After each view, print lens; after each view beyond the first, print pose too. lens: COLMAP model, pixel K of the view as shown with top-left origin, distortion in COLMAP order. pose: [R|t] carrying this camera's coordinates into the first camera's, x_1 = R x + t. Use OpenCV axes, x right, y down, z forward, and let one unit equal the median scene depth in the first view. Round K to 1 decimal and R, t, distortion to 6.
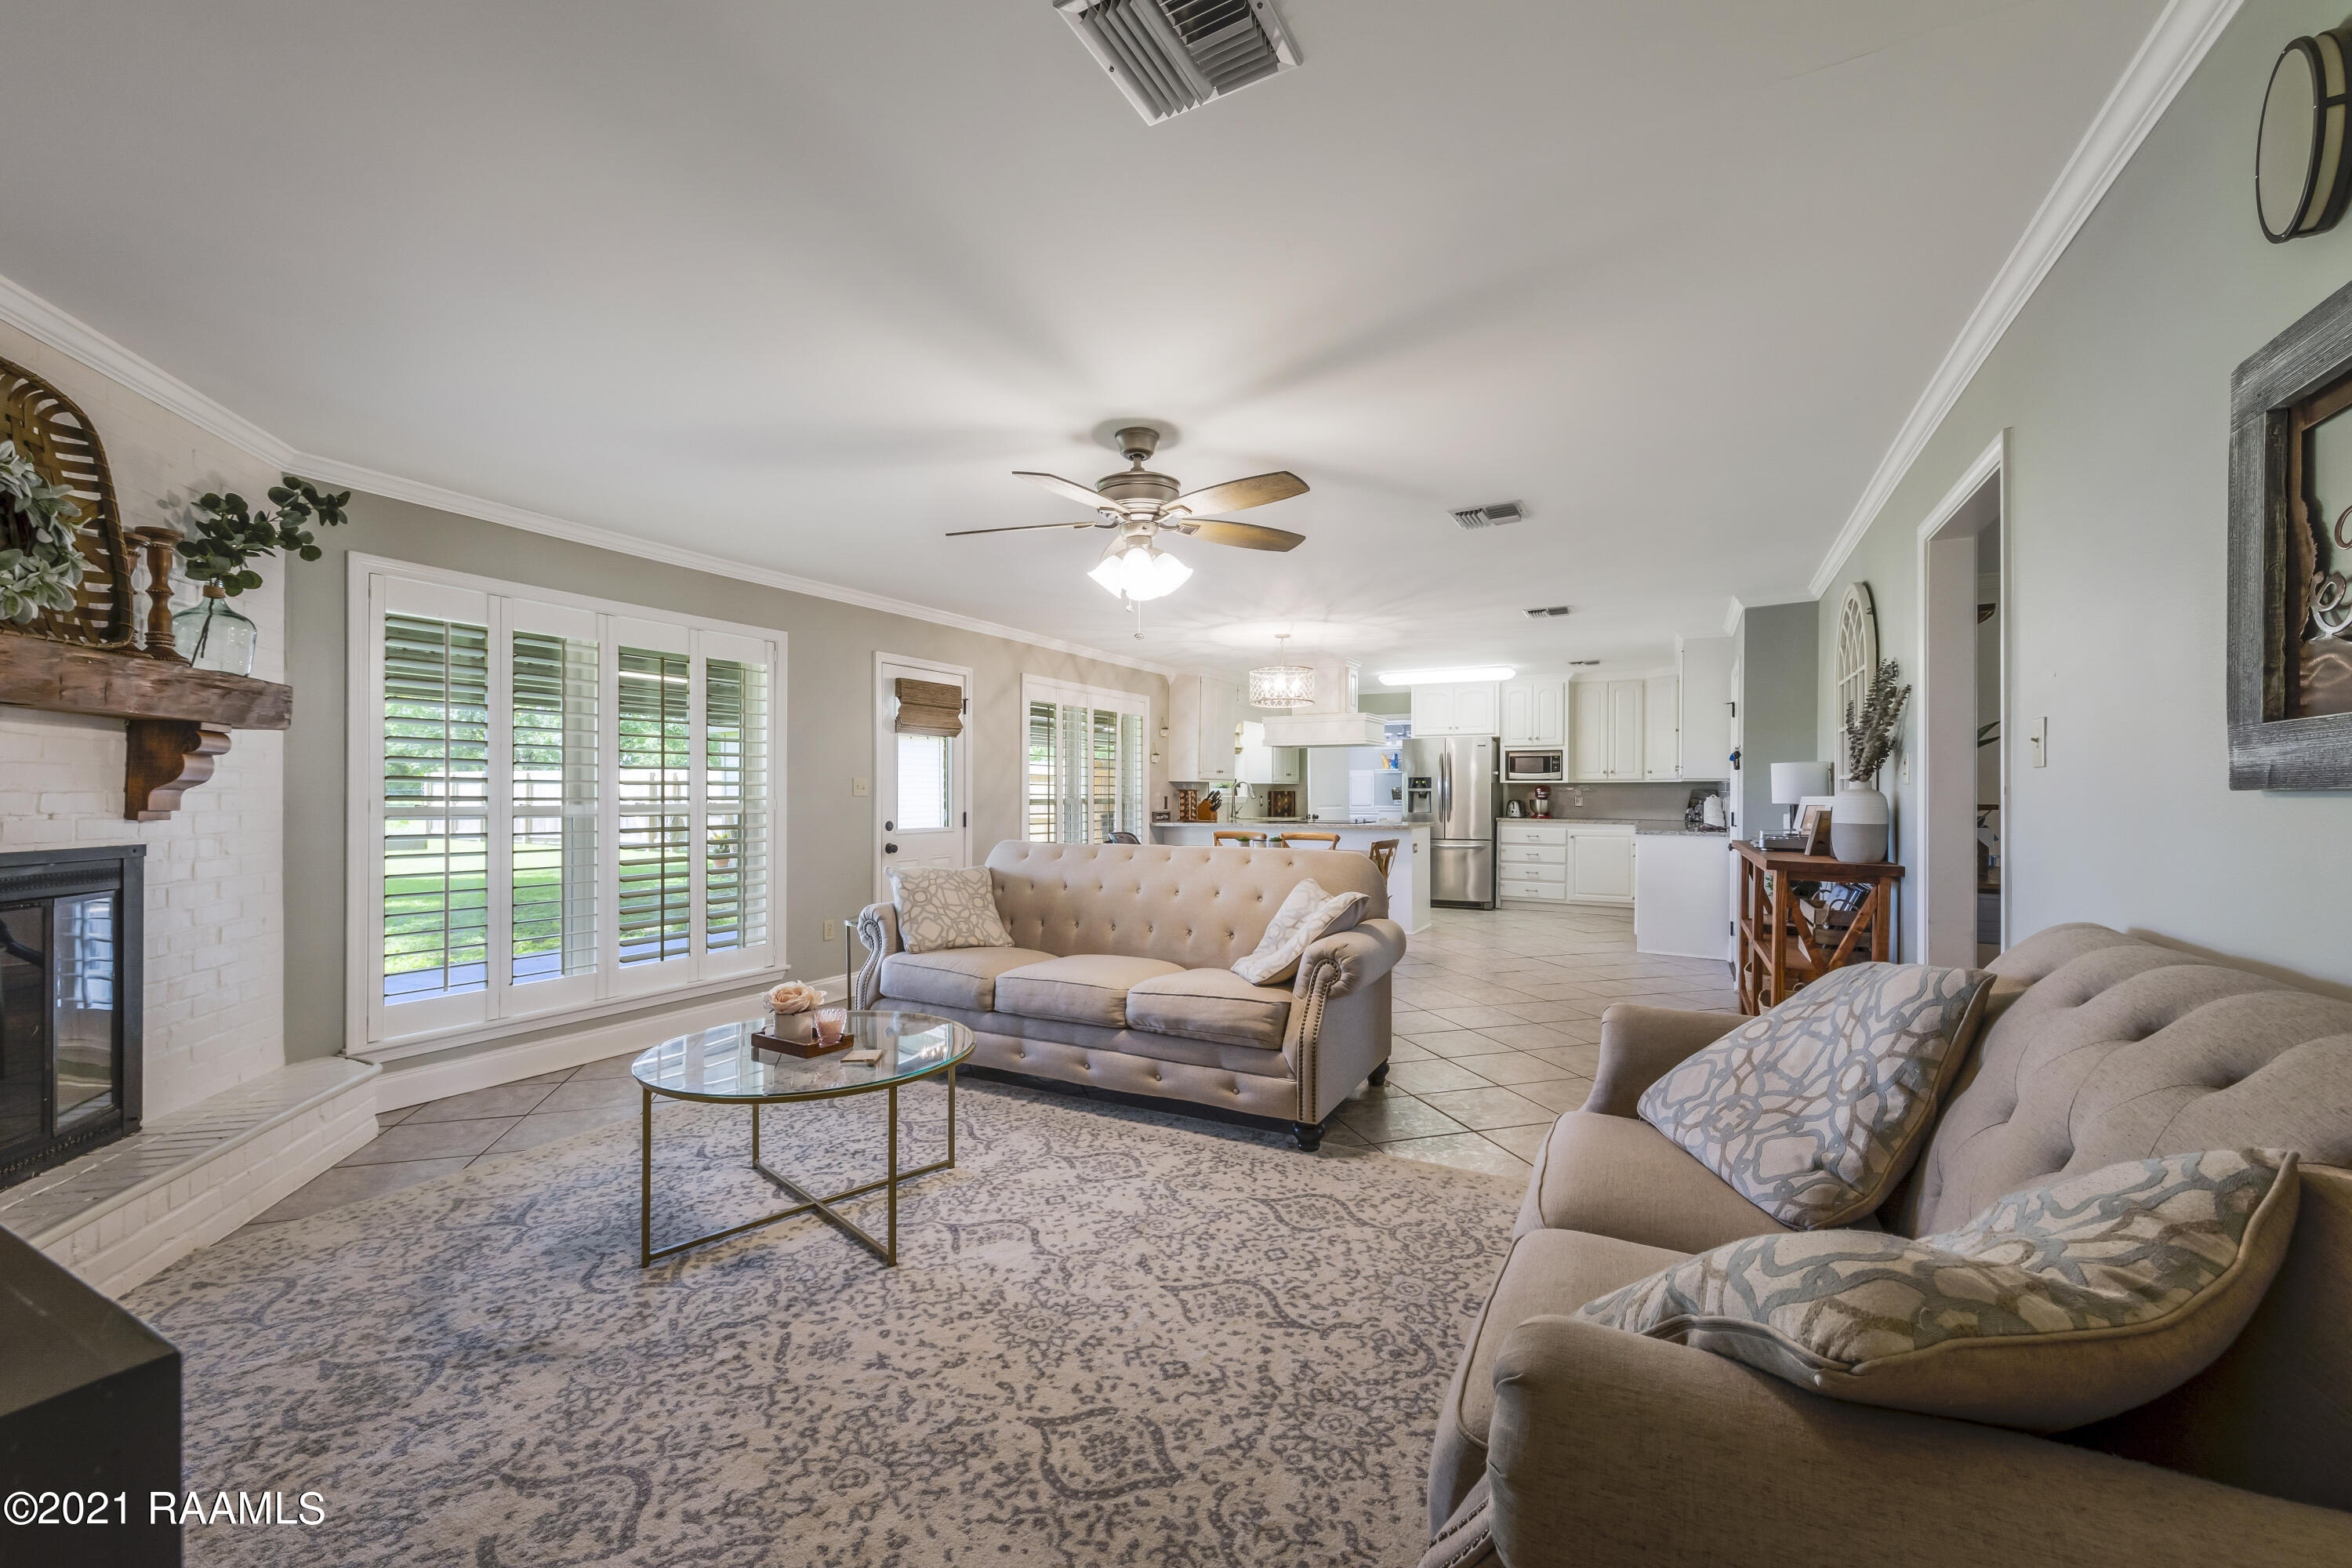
lens RADIAL K [[925.8, 0, 1181.1], [0, 925.8, 794.3], [0, 0, 1]] dist [0.001423, 0.000084]
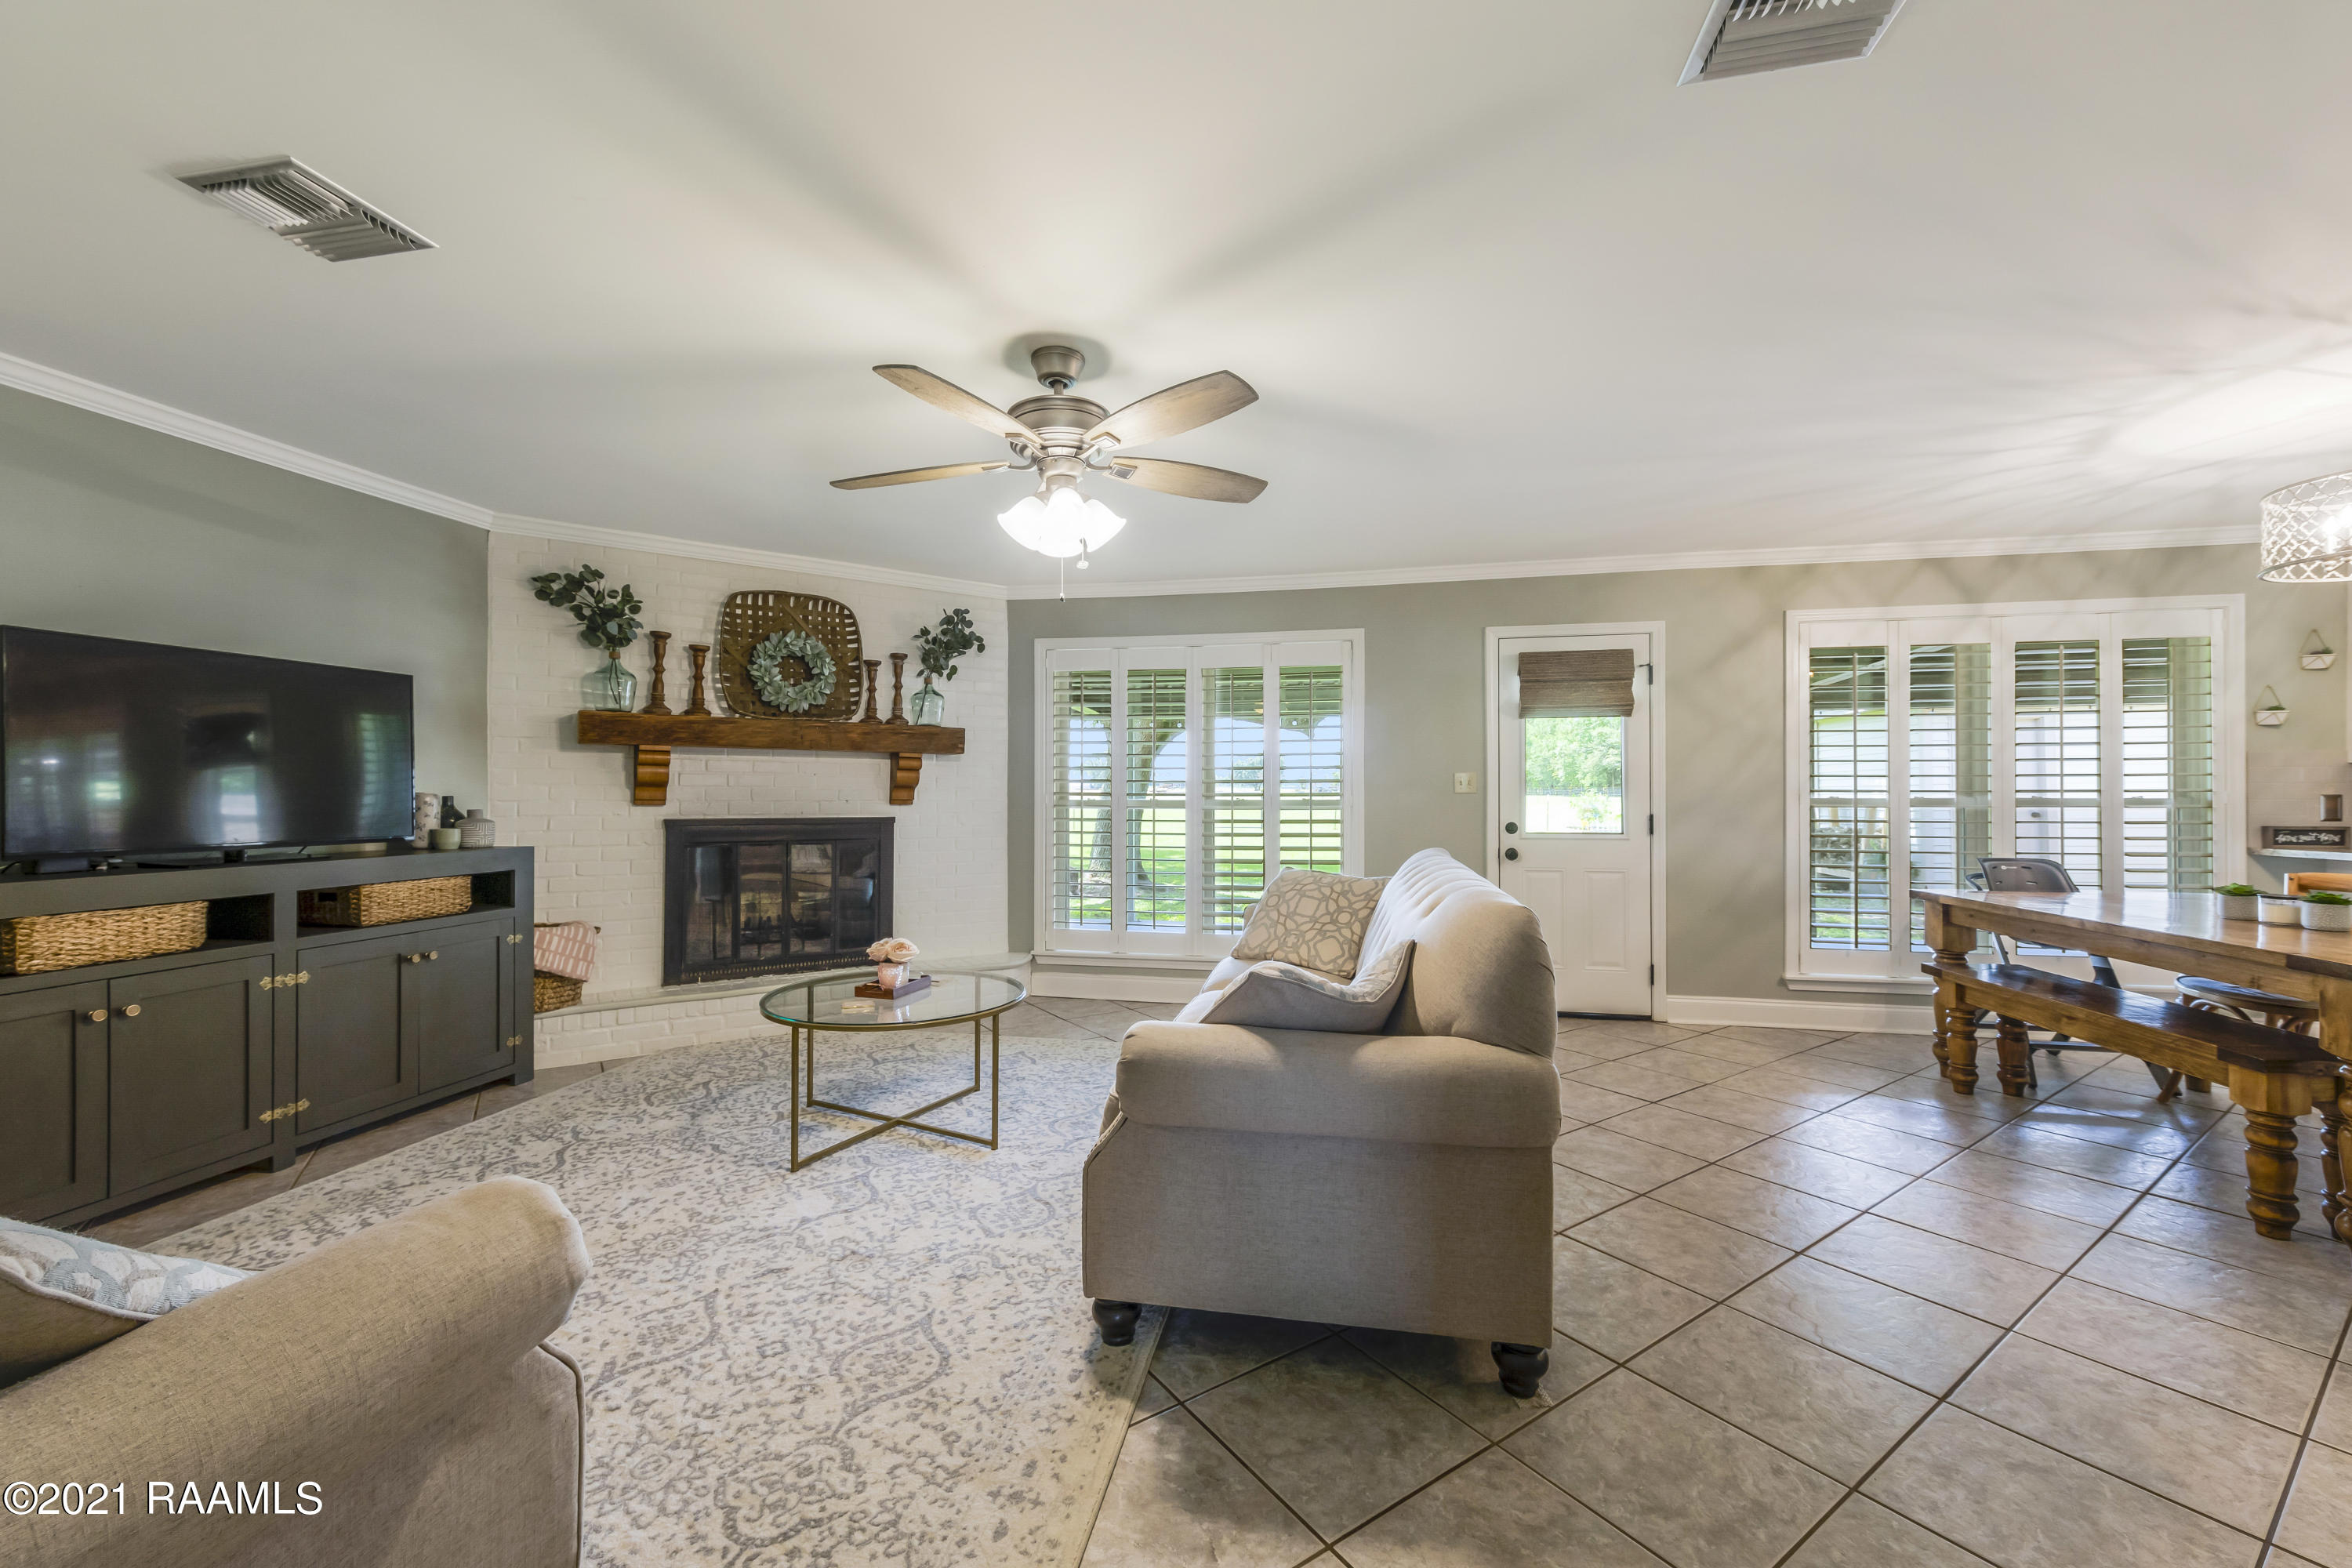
lens RADIAL K [[922.8, 0, 1174.7], [0, 922.8, 784.8], [0, 0, 1]] dist [0.001564, 0.000075]
pose [[0.290357, -0.009491, -0.956871, 0.266978], [0.000617, 0.999952, -0.009732, 0.001710], [0.956918, 0.002235, 0.290349, 0.296444]]
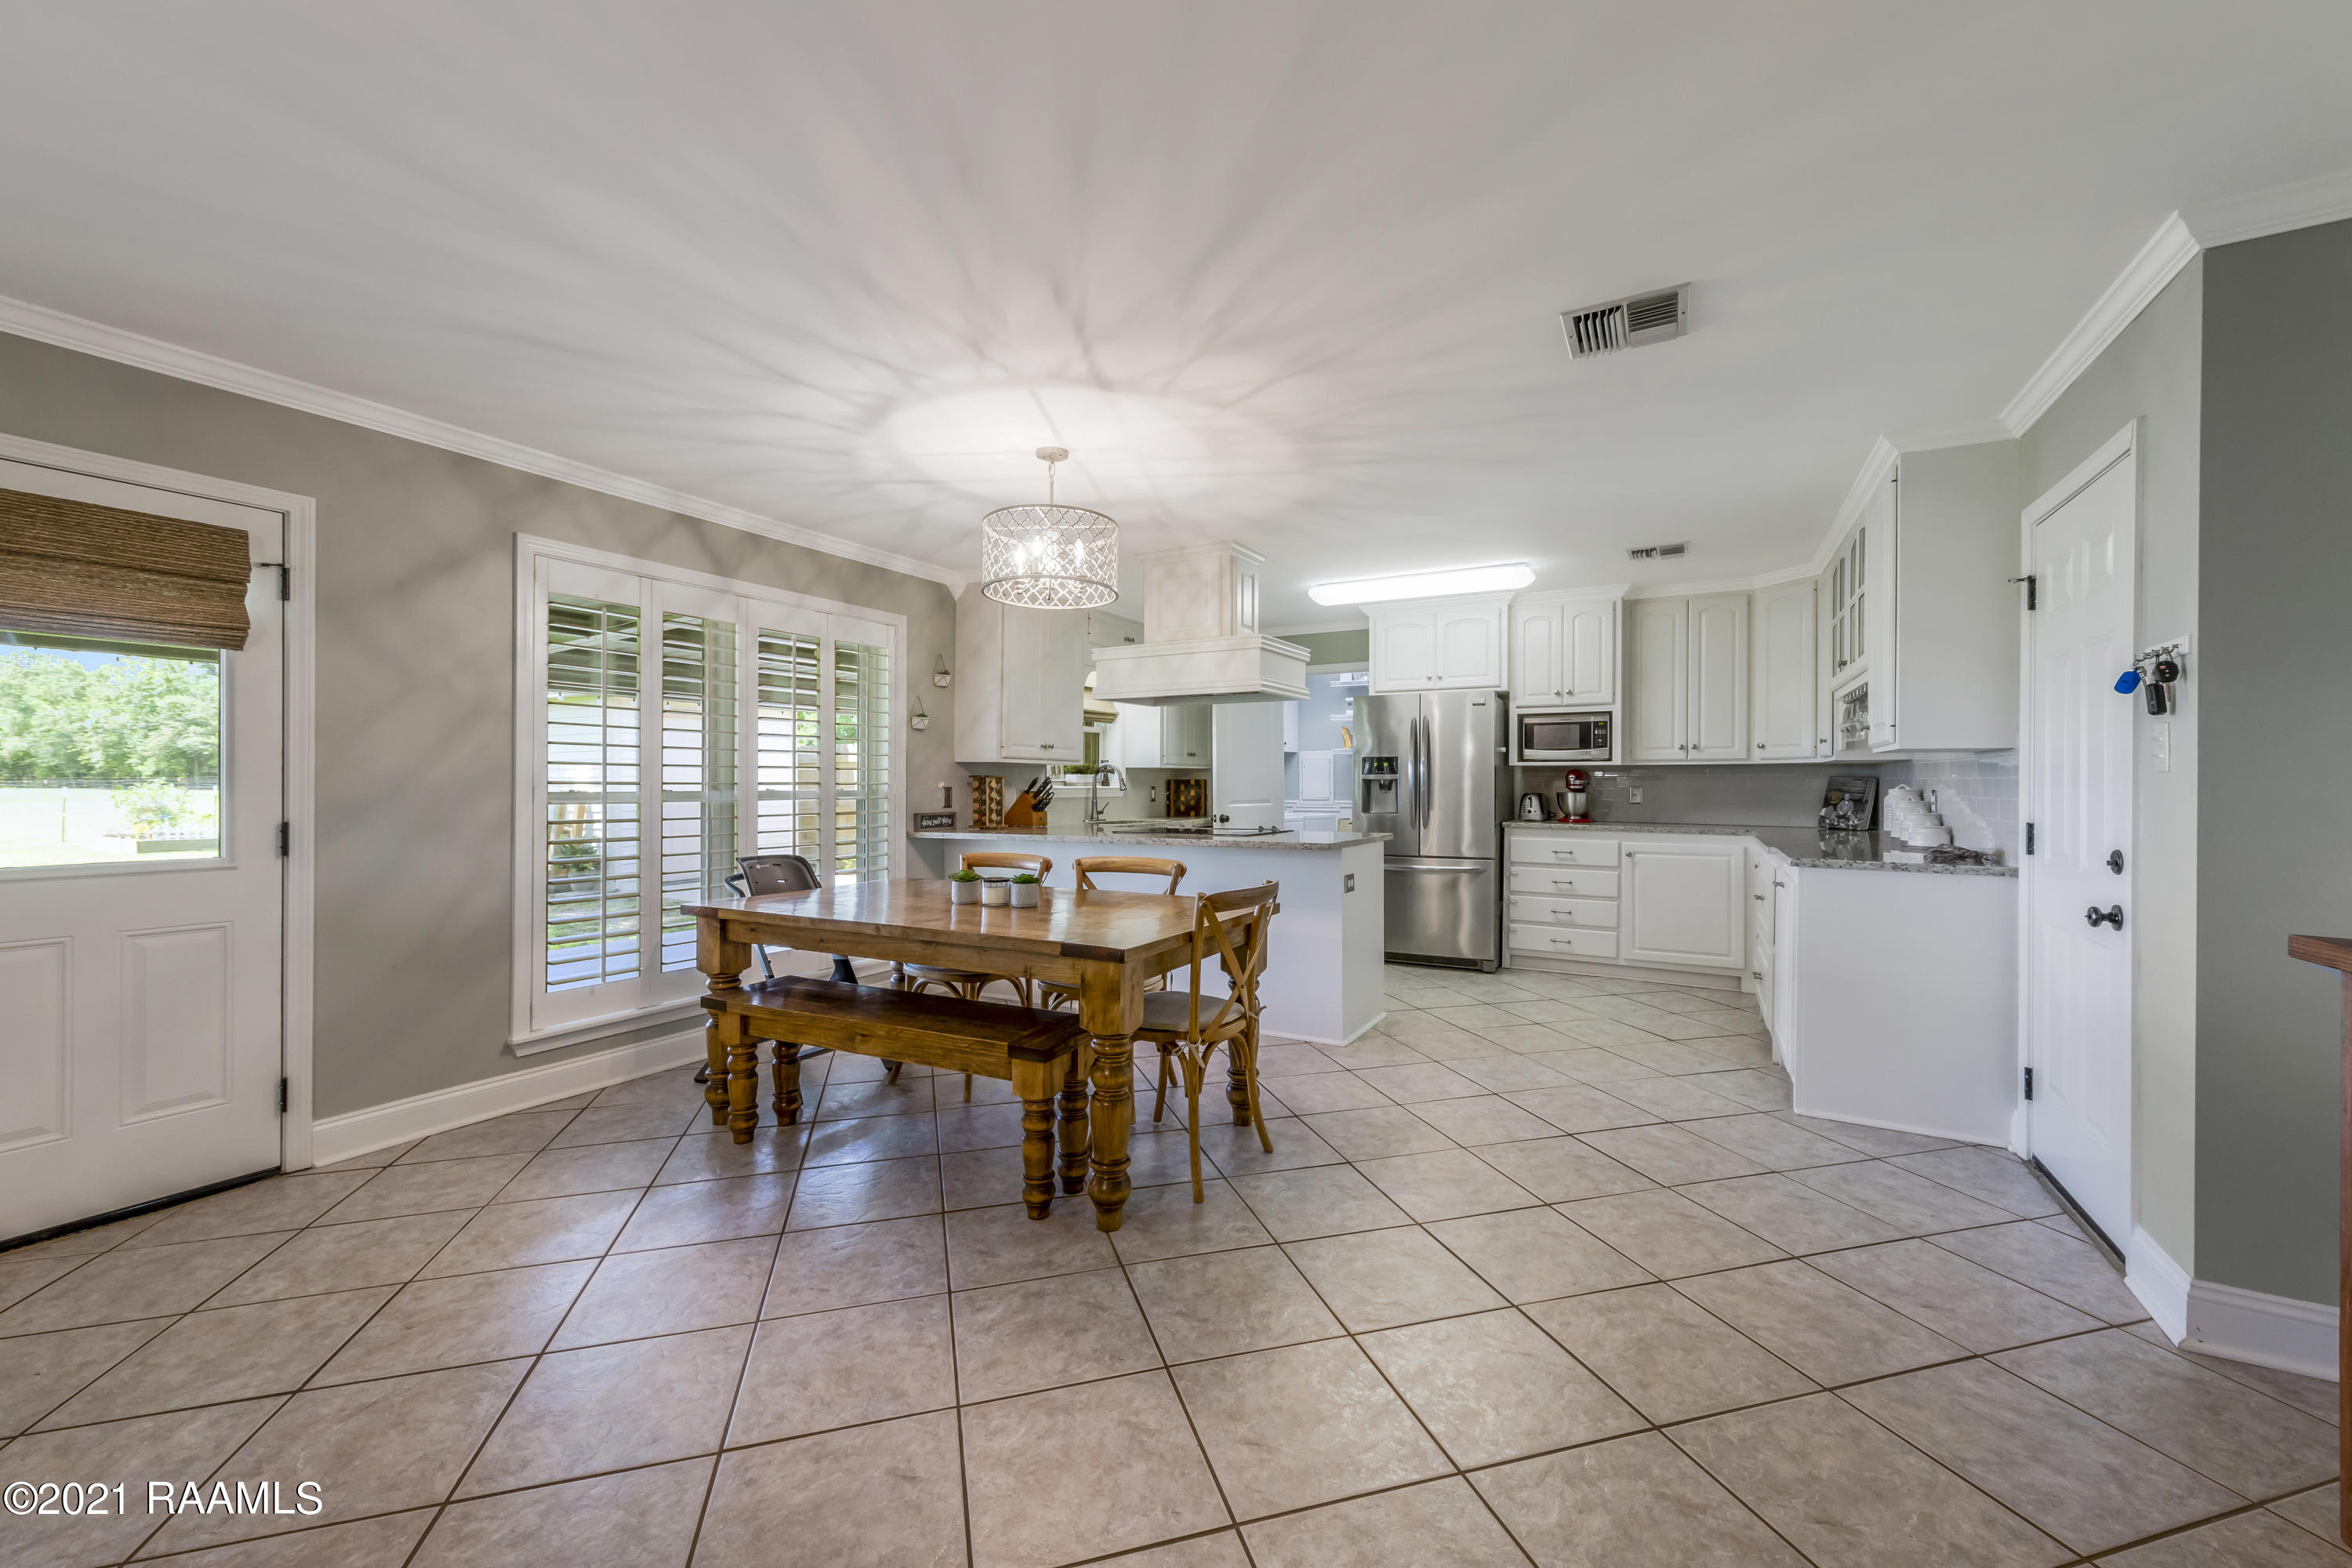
lens RADIAL K [[922.8, 0, 1174.7], [0, 922.8, 784.8], [0, 0, 1]] dist [0.001564, 0.000075]
pose [[0.999826, 0.000685, -0.018615, 0.142809], [-0.000717, 0.999998, -0.001683, 0.001804], [0.018614, 0.001696, 0.999825, 0.408219]]
